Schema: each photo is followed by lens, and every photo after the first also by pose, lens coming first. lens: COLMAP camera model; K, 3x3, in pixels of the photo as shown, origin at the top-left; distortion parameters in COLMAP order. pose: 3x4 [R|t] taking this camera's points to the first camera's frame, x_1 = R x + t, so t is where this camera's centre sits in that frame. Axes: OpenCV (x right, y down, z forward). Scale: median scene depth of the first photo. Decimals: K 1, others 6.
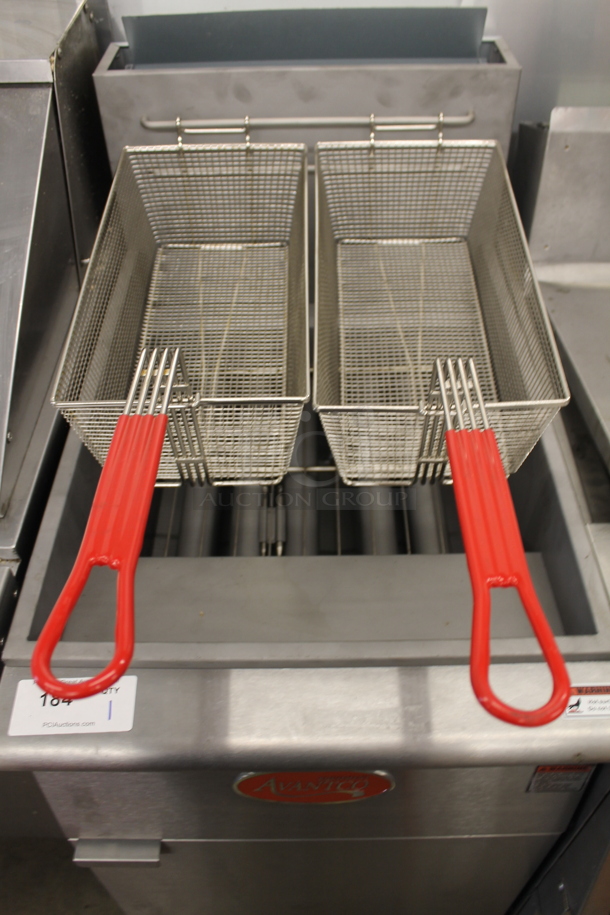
lens RADIAL K [[762.2, 0, 310.7], [0, 762.2, 458.2], [0, 0, 1]] dist [-0.170117, 0.131727]
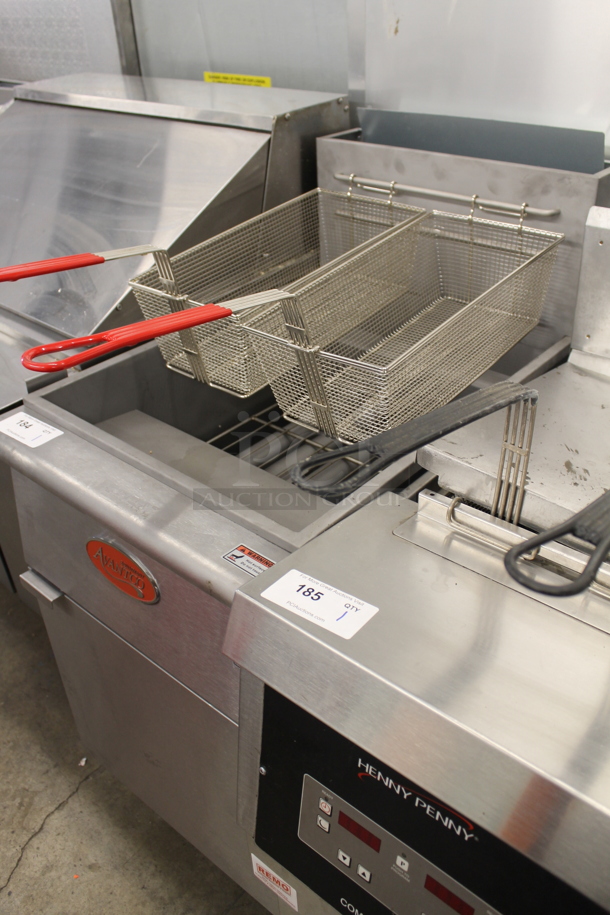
lens RADIAL K [[762.2, 0, 310.7], [0, 762.2, 458.2], [0, 0, 1]] dist [-0.170117, 0.131727]
pose [[0.758985, 0.349199, -0.549547, 0.716362], [-0.454235, 0.888676, -0.062658, 0.135794], [0.466489, 0.297180, 0.833110, -0.046530]]
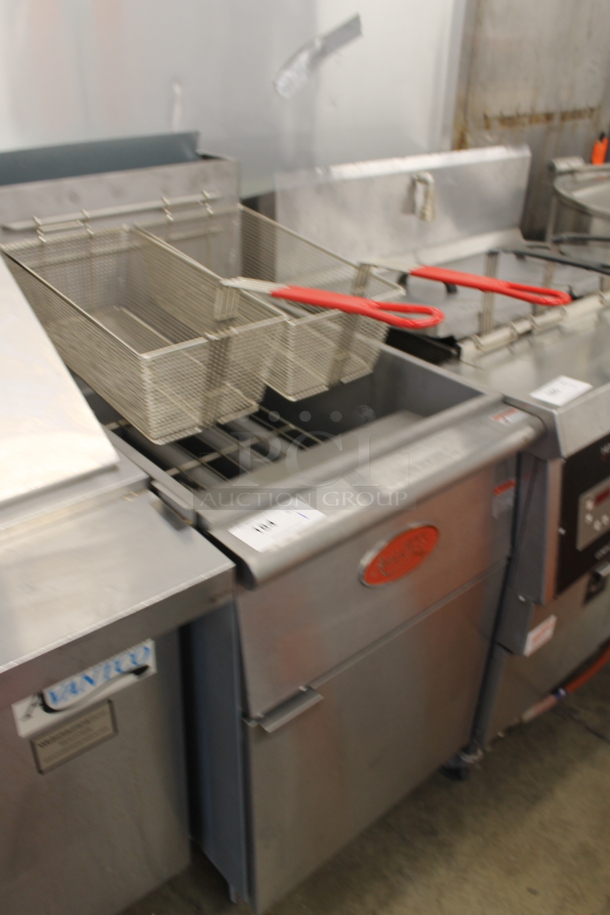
lens RADIAL K [[762.2, 0, 310.7], [0, 762.2, 458.2], [0, 0, 1]] dist [-0.170117, 0.131727]
pose [[0.757527, -0.297560, 0.581044, -0.689204], [0.435952, 0.893099, -0.110998, 0.266106], [-0.485901, 0.337391, 0.806268, -0.131704]]
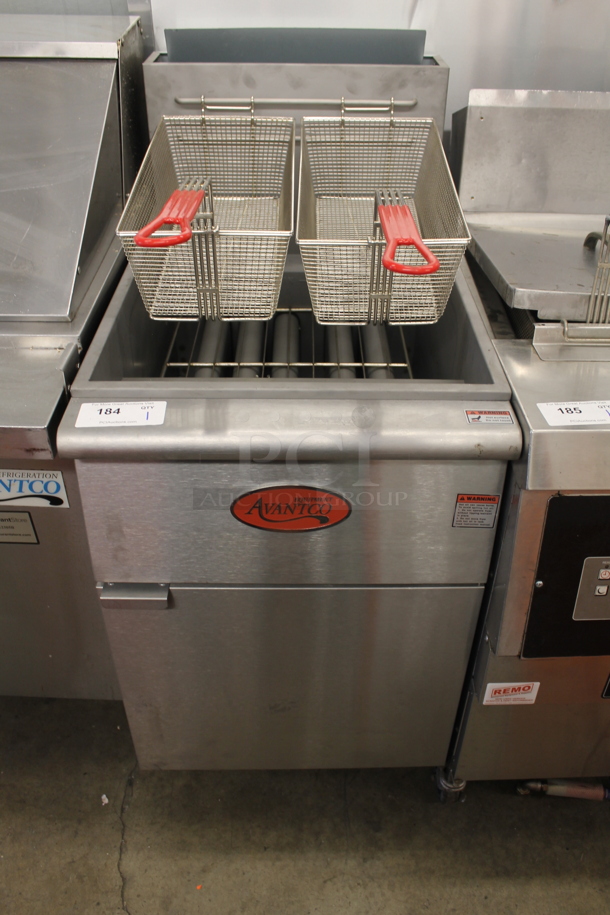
lens RADIAL K [[762.2, 0, 310.7], [0, 762.2, 458.2], [0, 0, 1]] dist [-0.170117, 0.131727]
pose [[0.999612, 0.018774, 0.020576, 0.007207], [-0.015726, 0.990106, -0.139434, 0.399881], [-0.022990, 0.139057, 0.990018, -0.276016]]
